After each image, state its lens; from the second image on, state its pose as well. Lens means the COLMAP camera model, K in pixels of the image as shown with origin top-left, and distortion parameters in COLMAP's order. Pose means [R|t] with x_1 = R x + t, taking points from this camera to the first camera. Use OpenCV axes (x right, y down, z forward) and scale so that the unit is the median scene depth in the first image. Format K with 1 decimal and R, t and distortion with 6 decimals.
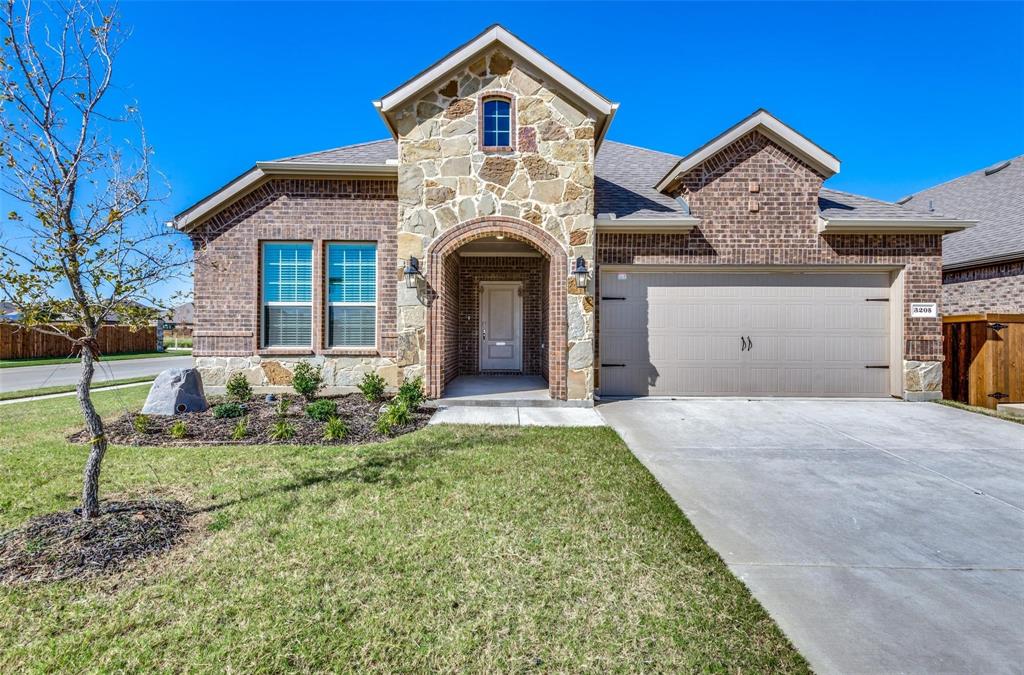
lens RADIAL K [[497.7, 0, 512.0], [0, 497.7, 337.5], [0, 0, 1]] dist [0.003718, -0.000563]
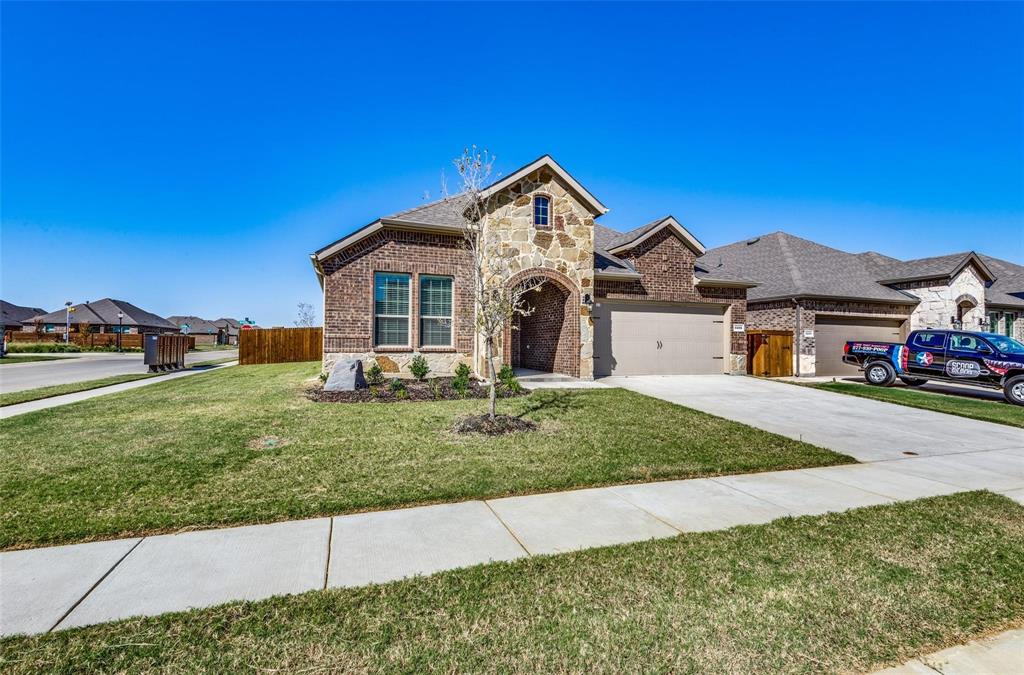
lens RADIAL K [[466.2, 0, 508.3], [0, 466.2, 343.4], [0, 0, 1]] dist [-0.000408, -0.000282]
pose [[0.944556, 0.005738, 0.328300, -0.602429], [-0.004188, 0.999976, -0.005429, 0.018486], [-0.328323, 0.003753, 0.944558, -0.403083]]
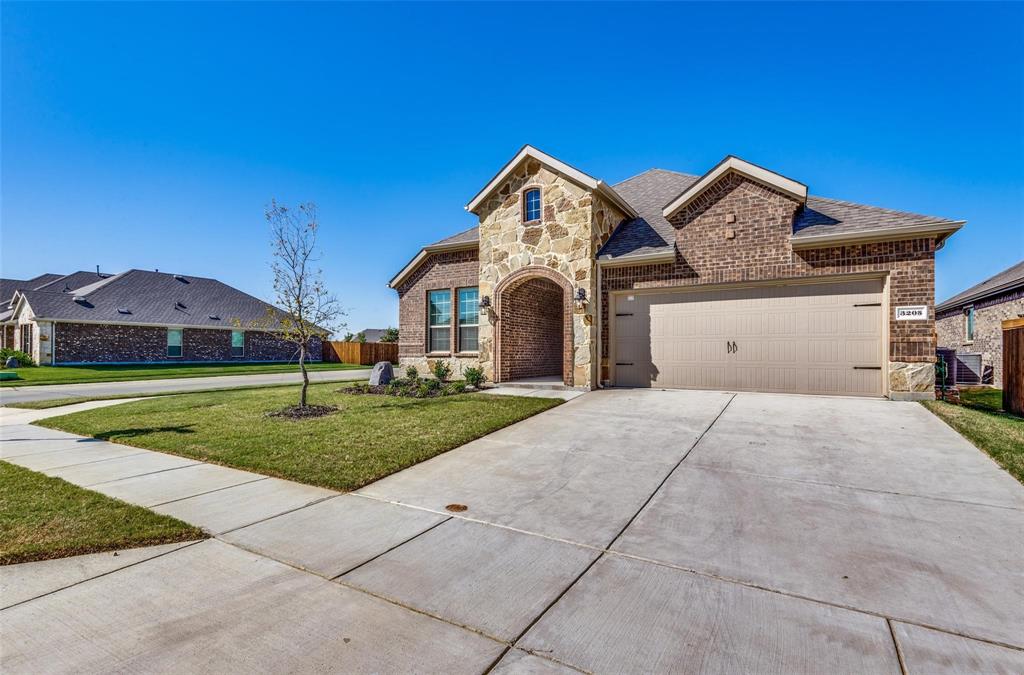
lens RADIAL K [[468.6, 0, 516.1], [0, 468.6, 348.5], [0, 0, 1]] dist [0.000056, 0.000025]
pose [[0.856968, -0.007638, -0.515313, 0.628253], [0.002943, 0.999946, -0.009927, 0.025870], [0.515361, 0.006990, 0.856945, -0.252082]]
